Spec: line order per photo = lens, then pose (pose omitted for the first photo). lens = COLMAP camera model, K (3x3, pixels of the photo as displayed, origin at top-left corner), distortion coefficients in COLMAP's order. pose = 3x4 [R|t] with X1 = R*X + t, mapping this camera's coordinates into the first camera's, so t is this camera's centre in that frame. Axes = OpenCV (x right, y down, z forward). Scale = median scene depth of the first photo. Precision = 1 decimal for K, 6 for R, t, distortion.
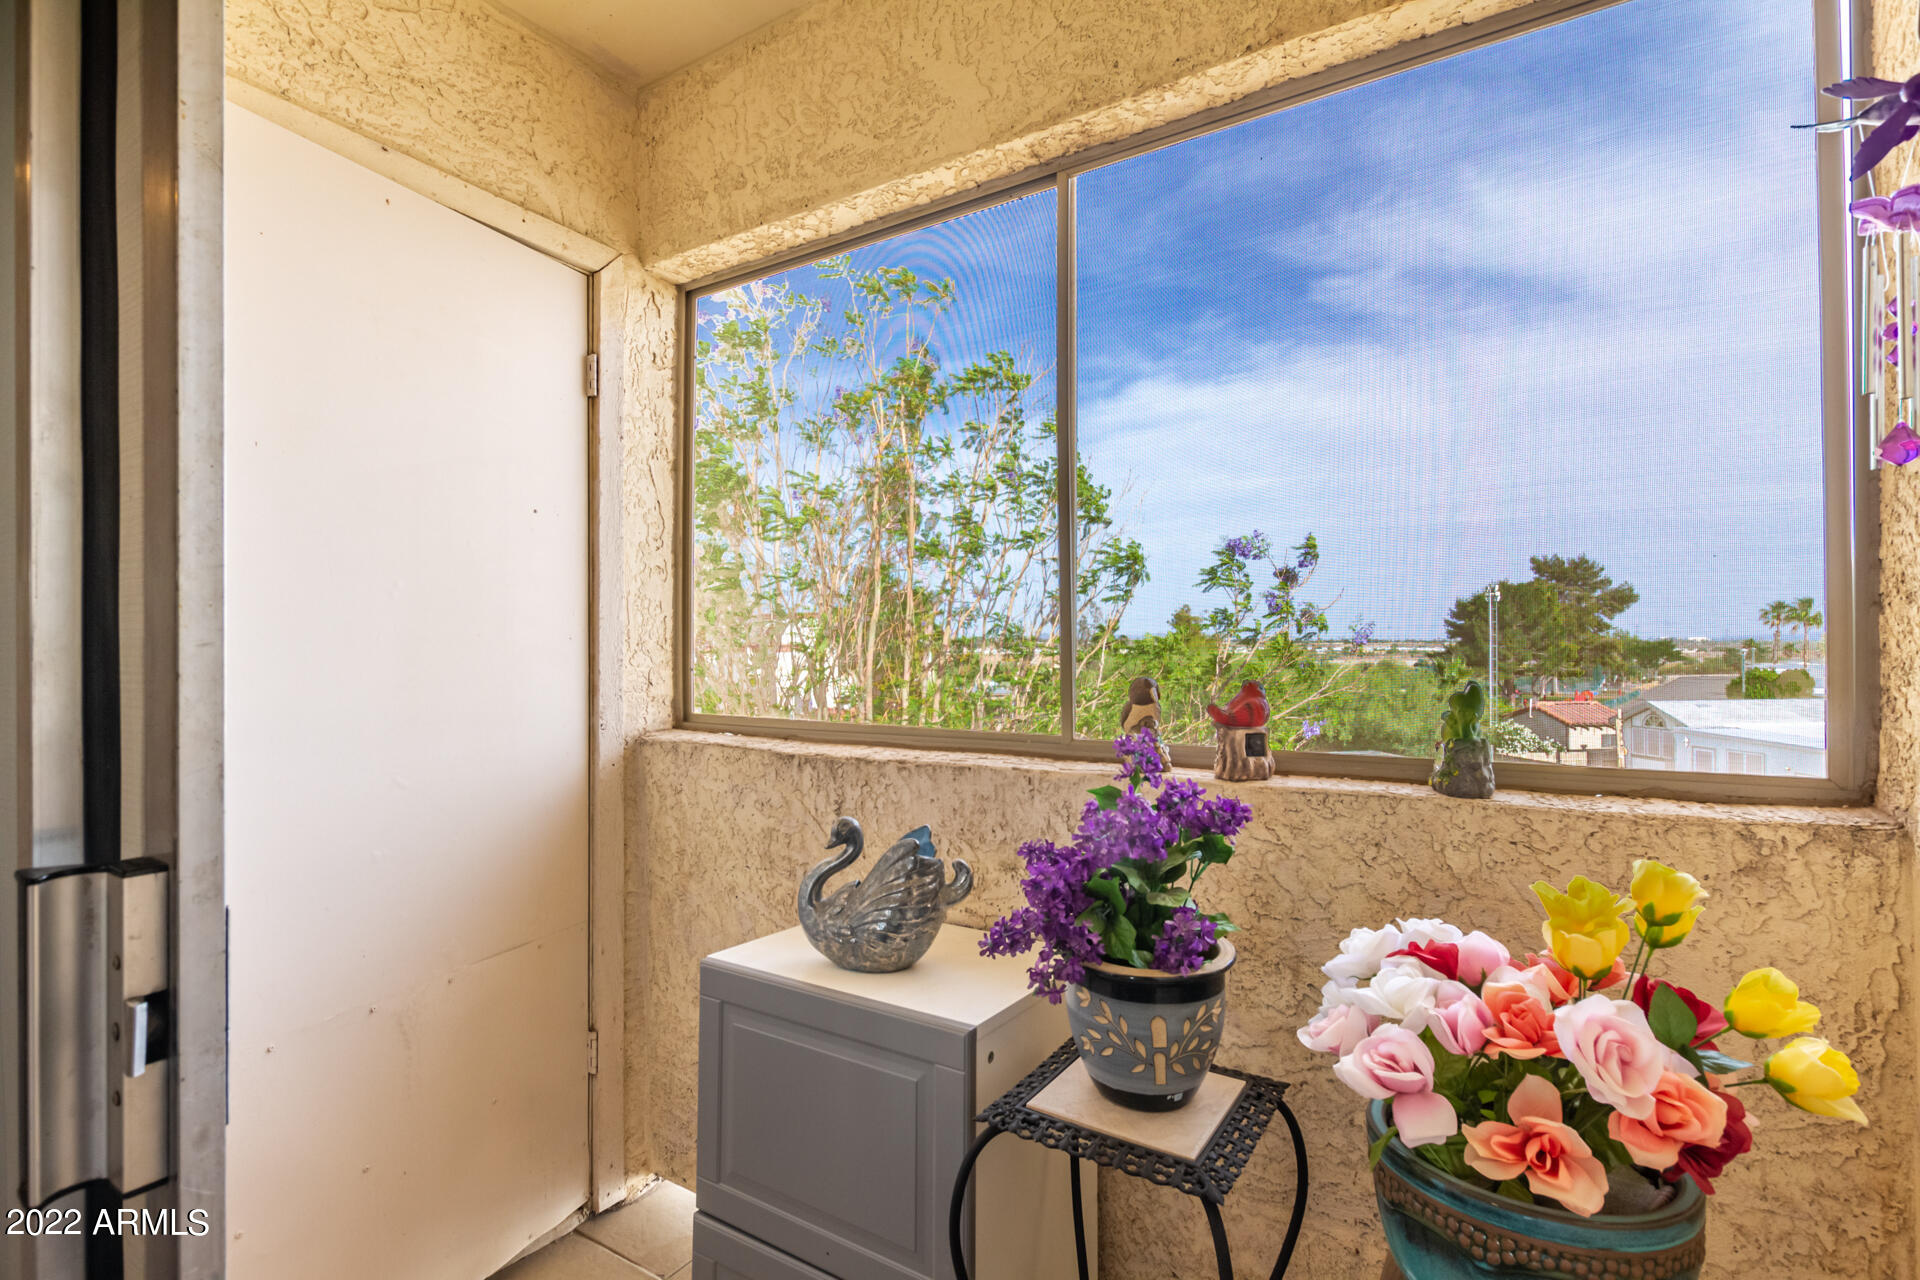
lens RADIAL K [[880.5, 0, 955.6], [0, 880.5, 645.2], [0, 0, 1]] dist [0.009015, -0.003985]
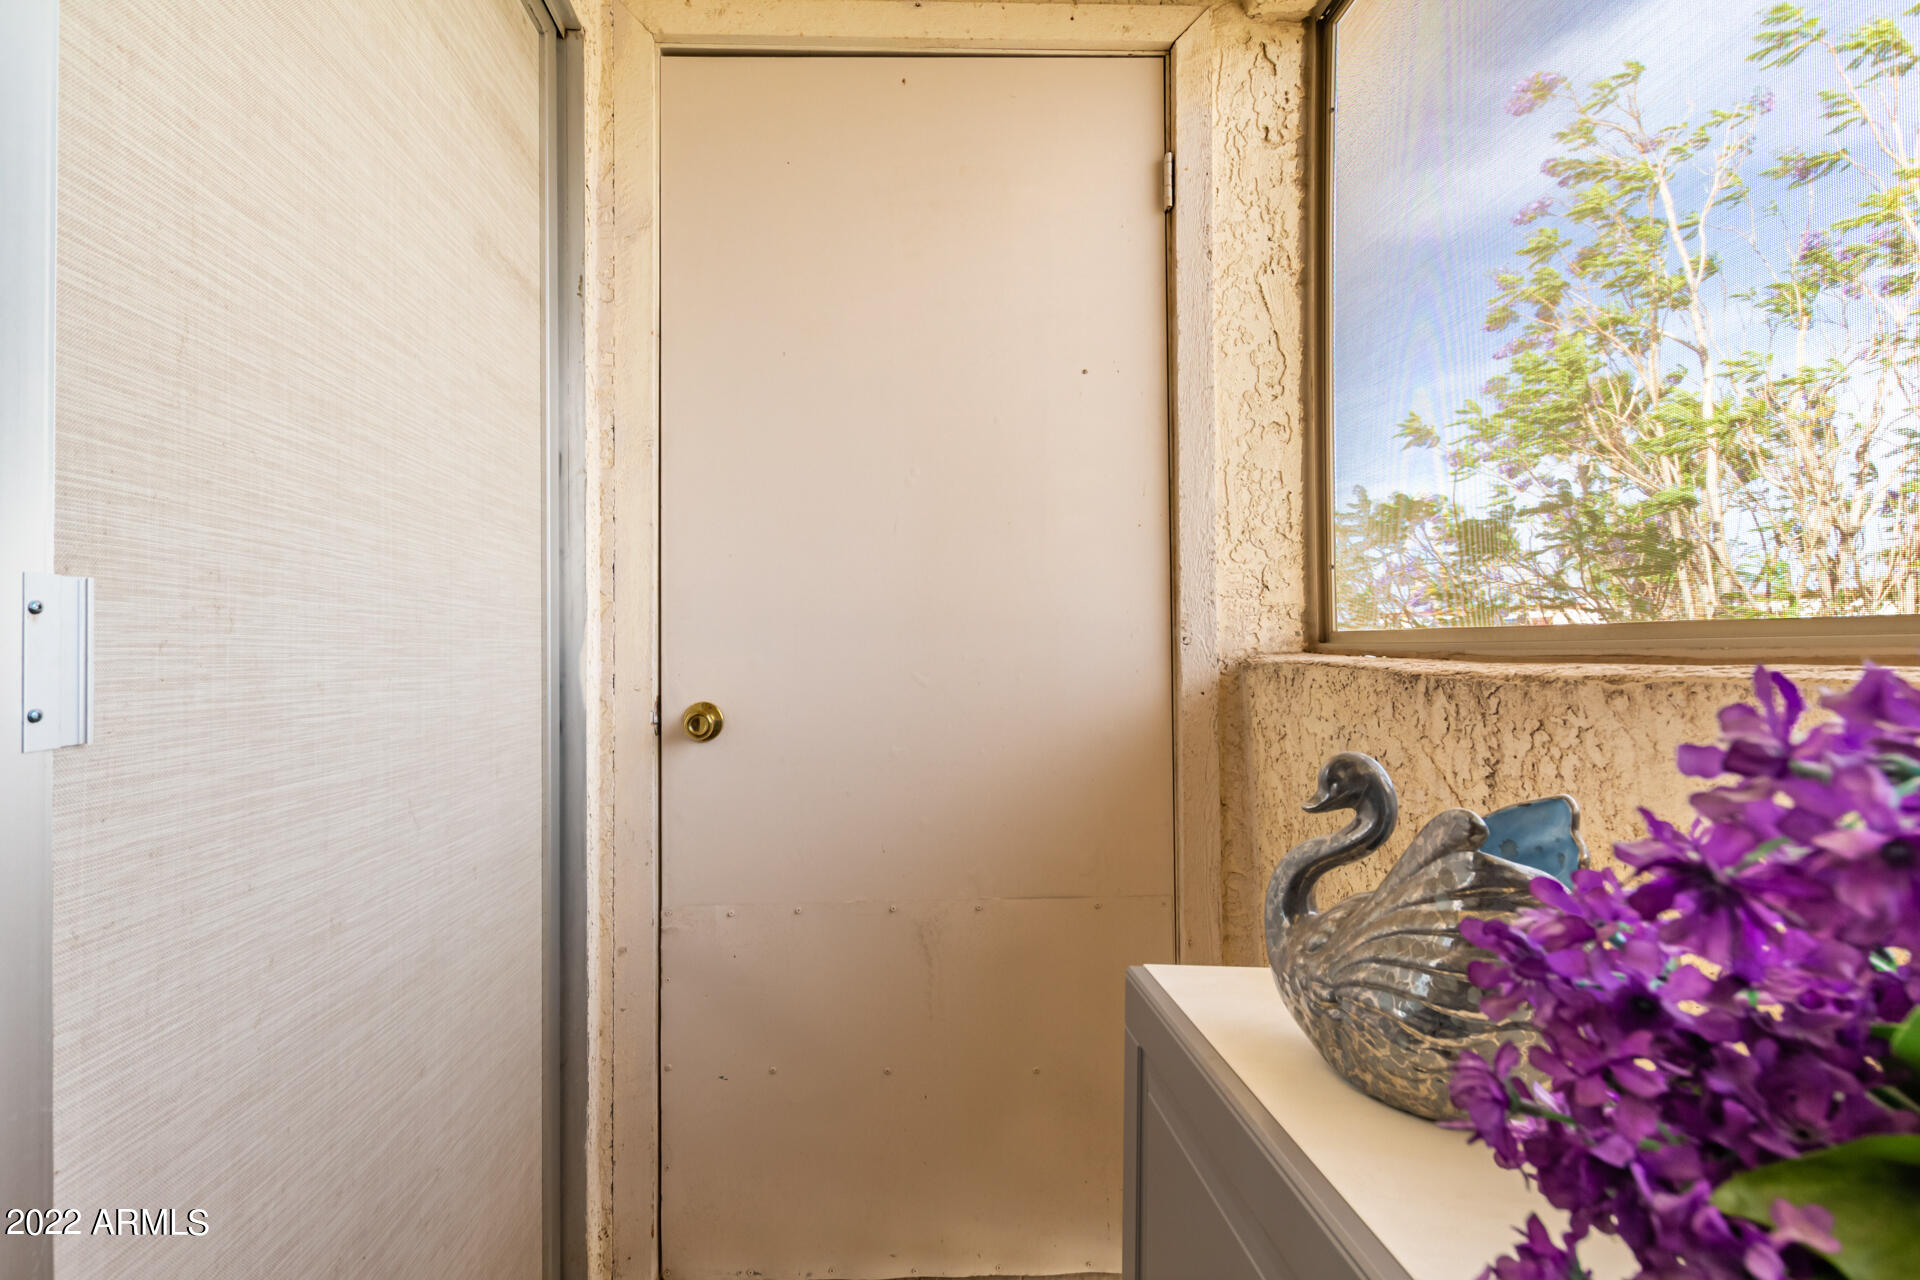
lens RADIAL K [[880.5, 0, 963.0], [0, 880.5, 647.0], [0, 0, 1]] dist [0.009015, -0.003985]
pose [[0.555203, -0.020286, -0.831467, 0.114647], [0.007567, 0.999784, -0.019340, 0.107529], [0.831681, 0.004445, 0.555237, 0.413887]]
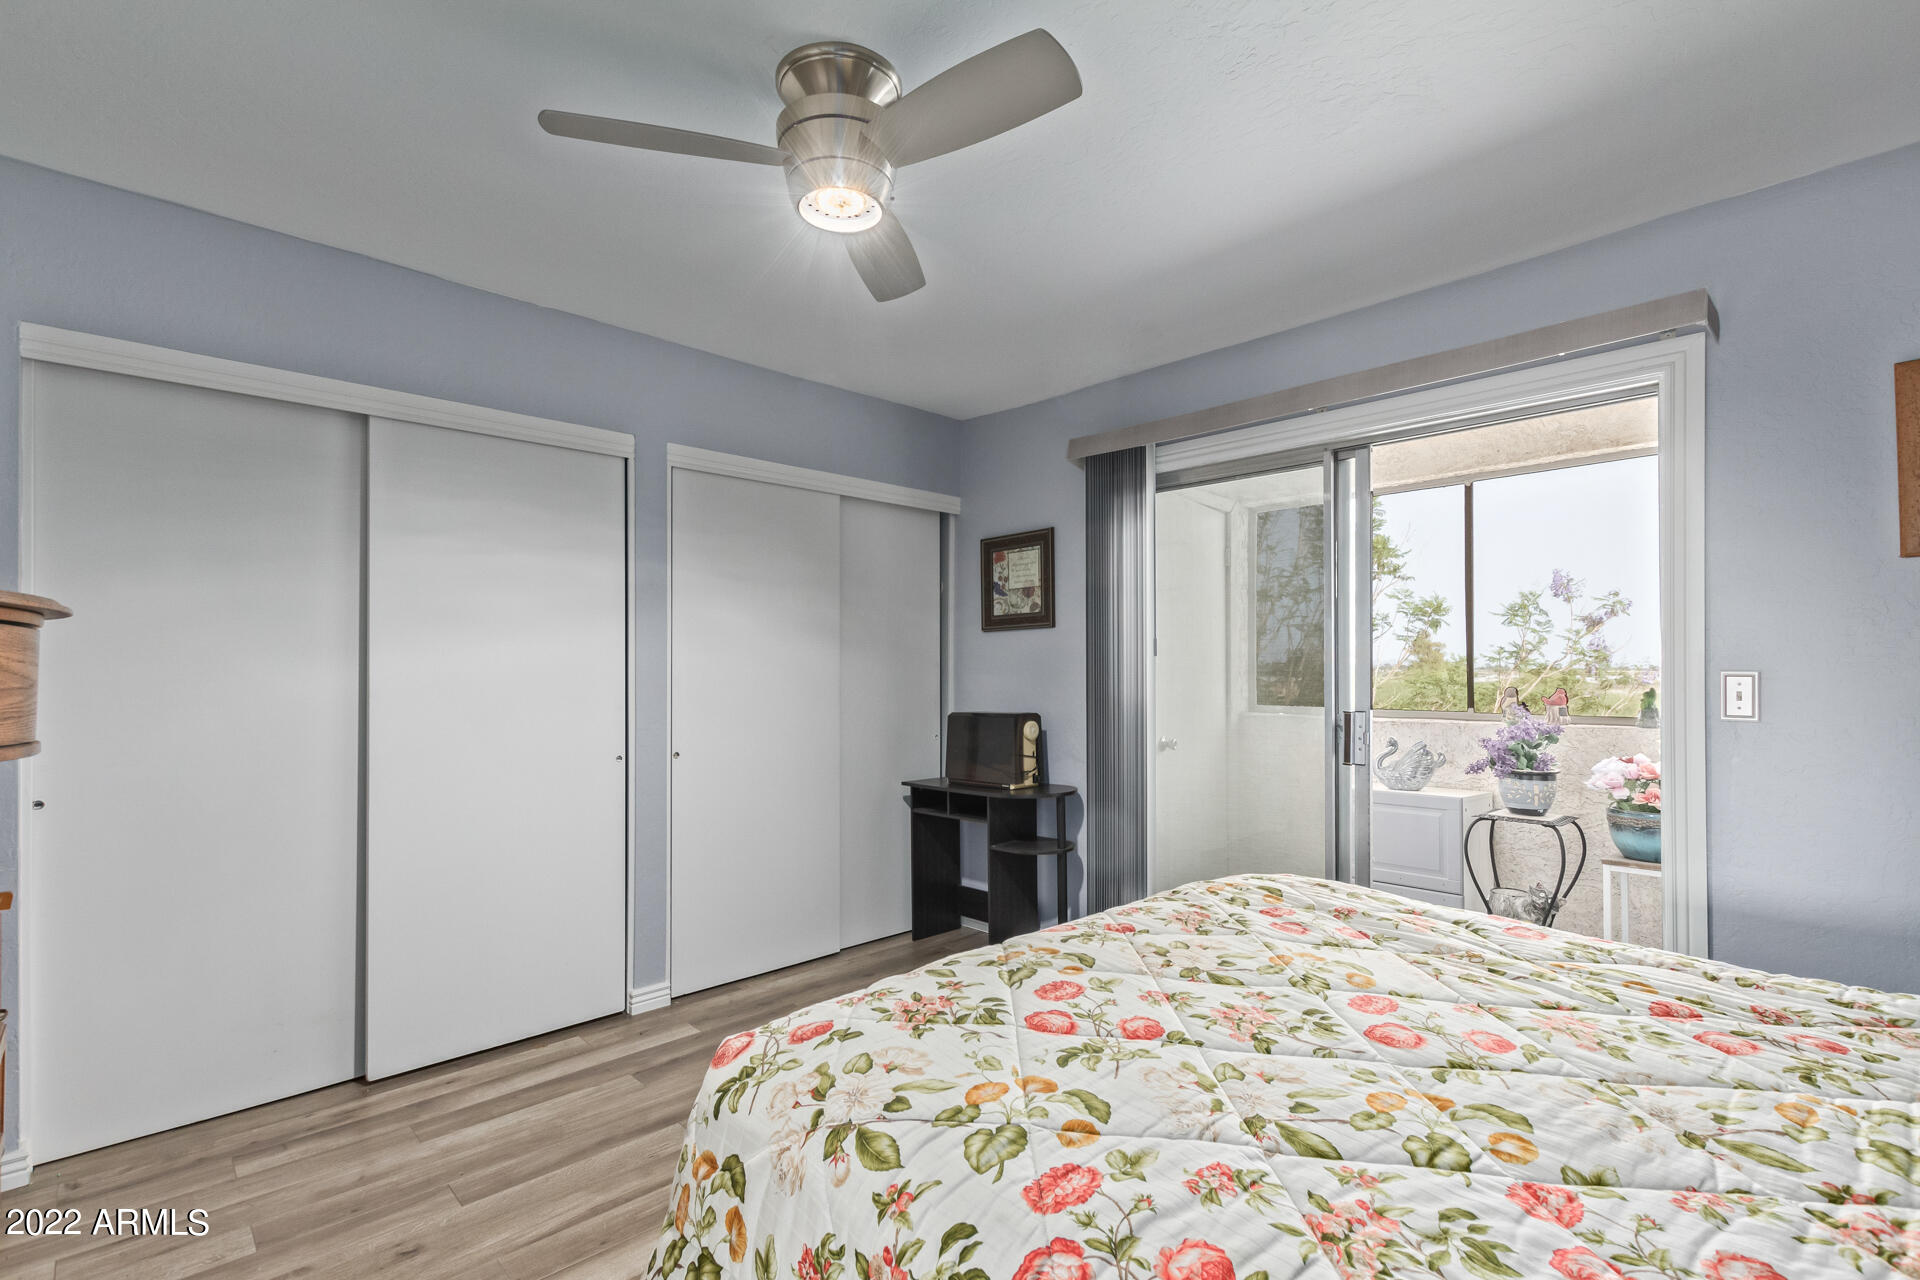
lens RADIAL K [[880.5, 0, 944.5], [0, 880.5, 649.7], [0, 0, 1]] dist [0.009015, -0.003985]
pose [[0.971467, -0.002434, -0.237161, -0.567942], [-0.002661, 0.999773, -0.021160, -0.008694], [0.237158, 0.021187, 0.971240, -1.378834]]
